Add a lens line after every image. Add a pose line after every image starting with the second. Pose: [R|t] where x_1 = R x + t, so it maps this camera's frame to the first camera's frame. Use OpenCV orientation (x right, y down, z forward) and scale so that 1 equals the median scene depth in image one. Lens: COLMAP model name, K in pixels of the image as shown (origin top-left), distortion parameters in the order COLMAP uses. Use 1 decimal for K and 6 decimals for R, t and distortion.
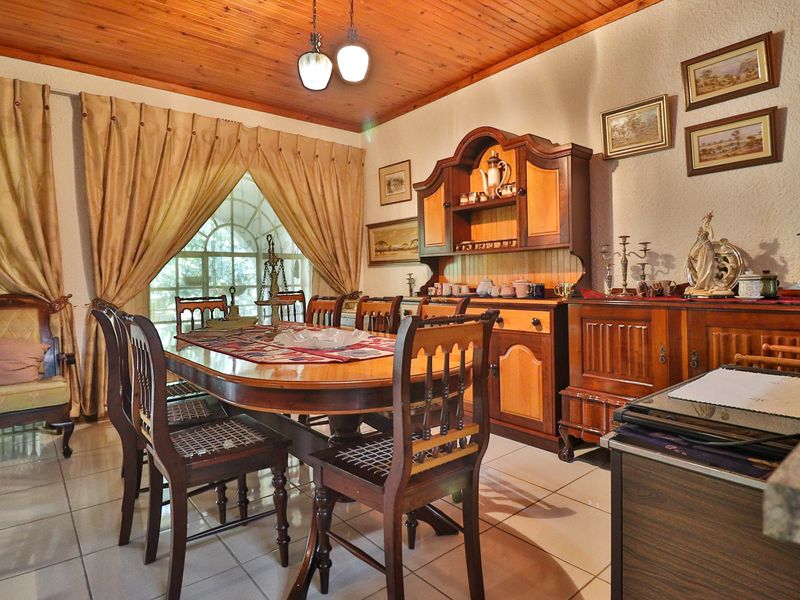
lens RADIAL K [[464.2, 0, 404.2], [0, 464.2, 300.1], [0, 0, 1]] dist [-0.011835, -0.008790]
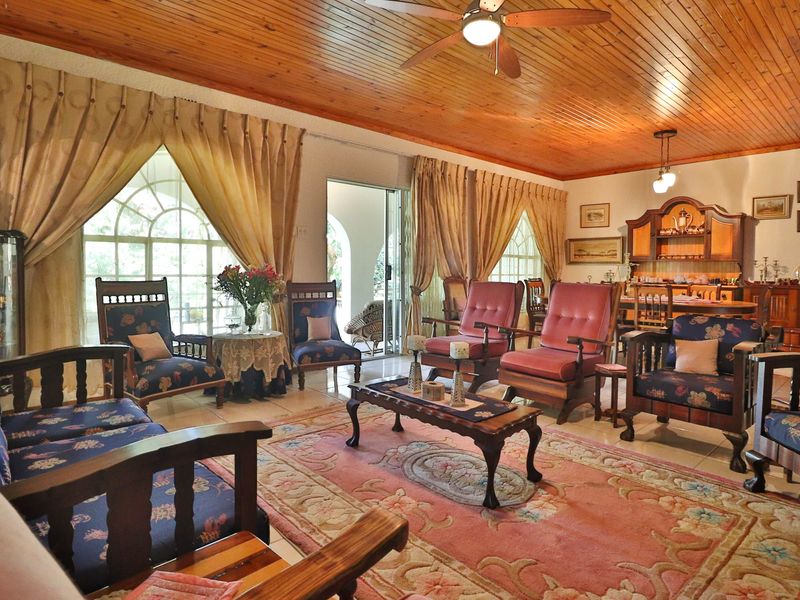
lens RADIAL K [[464.2, 0, 394.1], [0, 464.2, 298.3], [0, 0, 1]] dist [-0.011835, -0.008790]
pose [[0.999277, 0.024636, 0.028964, -1.040657], [-0.025079, 0.999572, 0.015035, 0.051602], [-0.028581, -0.015751, 0.999467, -0.867792]]
